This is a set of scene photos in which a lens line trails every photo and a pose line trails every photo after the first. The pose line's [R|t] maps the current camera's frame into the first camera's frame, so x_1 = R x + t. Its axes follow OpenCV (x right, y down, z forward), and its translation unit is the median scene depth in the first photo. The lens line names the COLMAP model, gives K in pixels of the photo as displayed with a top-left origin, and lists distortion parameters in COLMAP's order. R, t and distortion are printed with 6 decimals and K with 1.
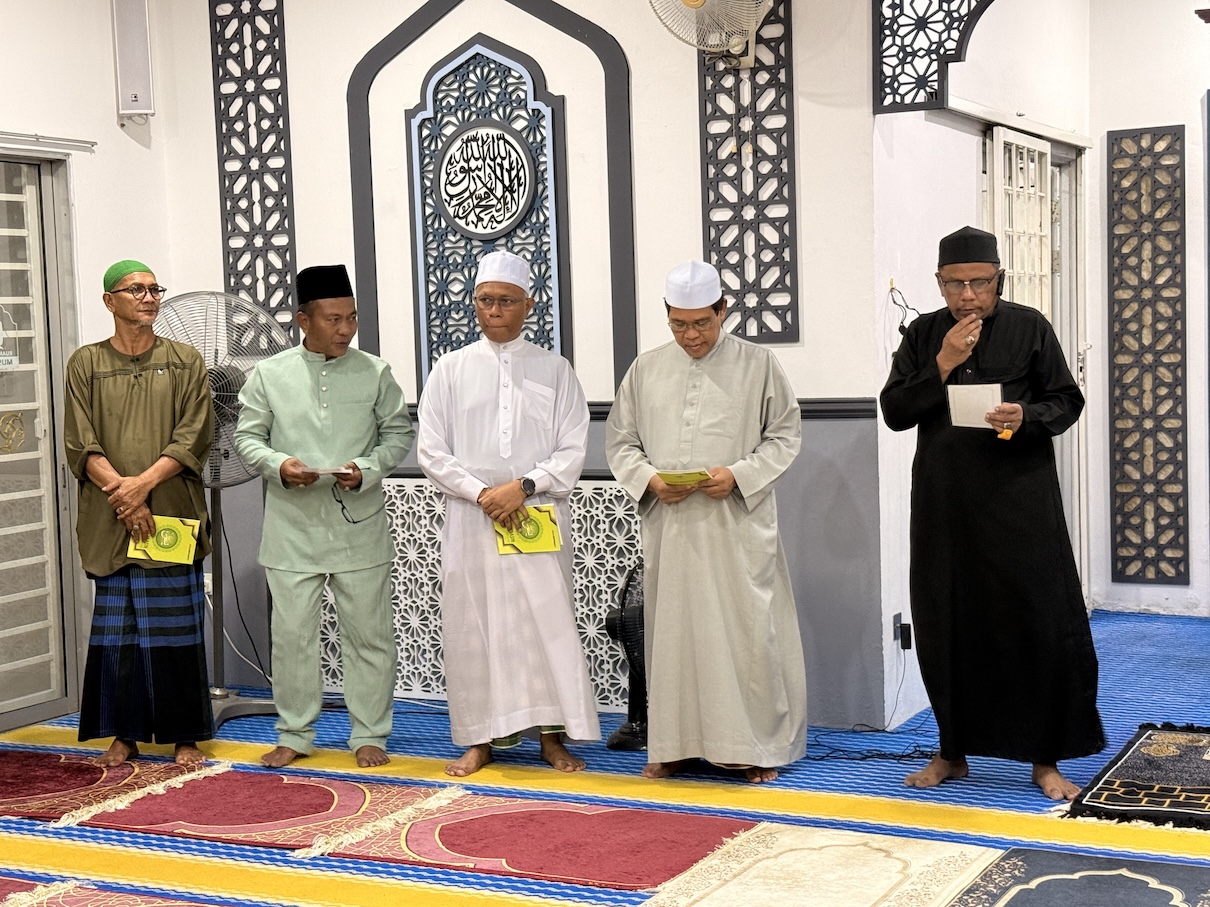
lens RADIAL K [[1945.2, 0, 600.1], [0, 1945.2, 465.9], [0, 0, 1]] dist [0.156577, -0.171004]
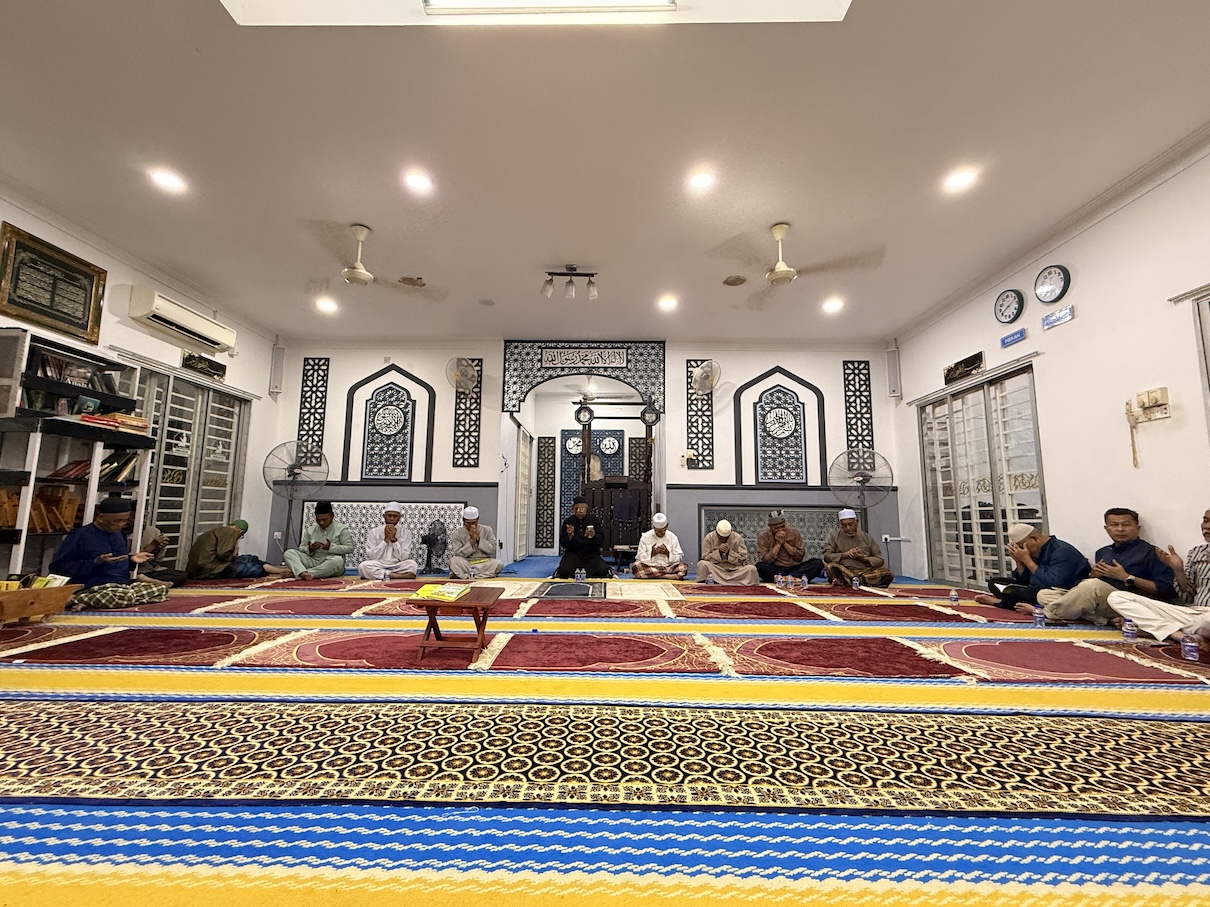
lens RADIAL K [[520.2, 0, 605.6], [0, 520.2, 454.2], [0, 0, 1]] dist [0.000574, -0.000331]
pose [[0.890737, 0.096927, 0.444064, -0.112180], [-0.005941, 0.979397, -0.201858, 0.098404], [-0.454480, 0.177165, 0.872961, -0.015812]]
